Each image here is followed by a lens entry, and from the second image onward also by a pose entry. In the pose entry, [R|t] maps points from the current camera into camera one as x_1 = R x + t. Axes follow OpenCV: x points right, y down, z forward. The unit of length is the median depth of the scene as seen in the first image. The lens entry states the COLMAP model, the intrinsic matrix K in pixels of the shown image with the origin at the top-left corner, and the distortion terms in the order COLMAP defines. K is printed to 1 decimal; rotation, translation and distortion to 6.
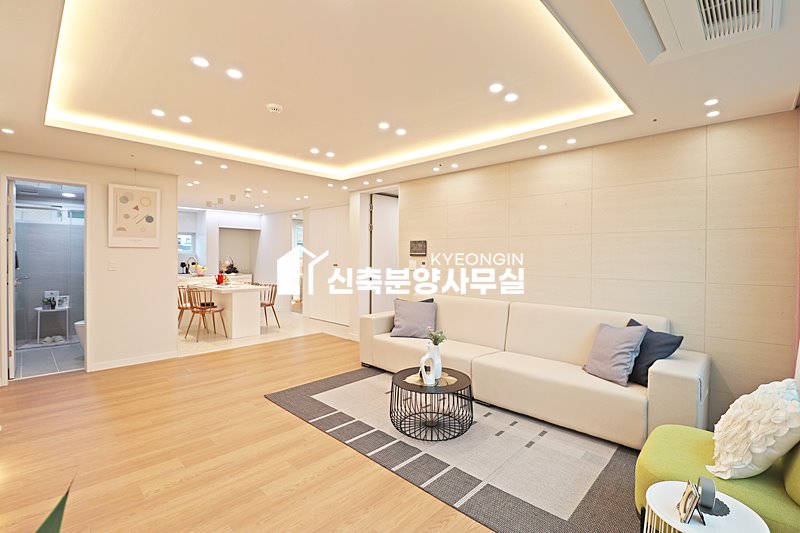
lens RADIAL K [[372.1, 0, 400.4], [0, 372.1, 259.3], [0, 0, 1]] dist [0.002434, -0.001791]
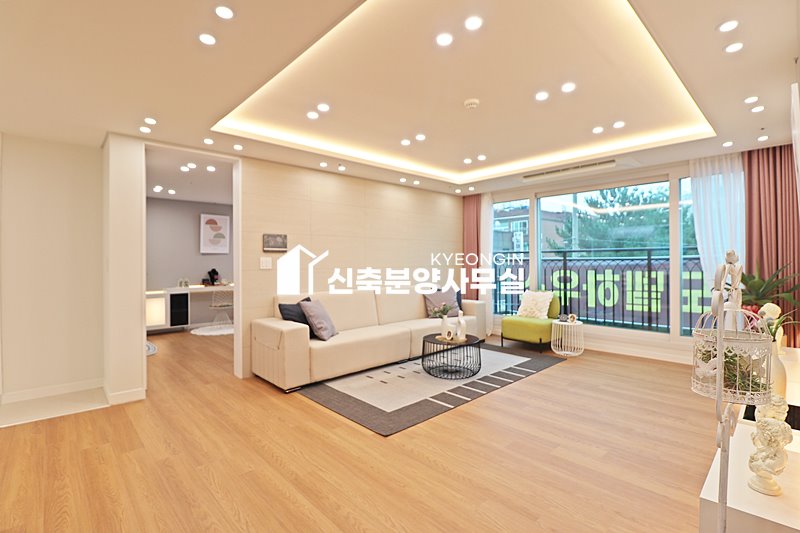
lens RADIAL K [[372.1, 0, 398.0], [0, 372.1, 264.2], [0, 0, 1]] dist [0.002434, -0.001791]
pose [[0.050172, -0.013644, 0.998647, -1.162688], [0.013081, 0.999830, 0.013003, 0.016456], [-0.998655, 0.012411, 0.050342, 0.987353]]
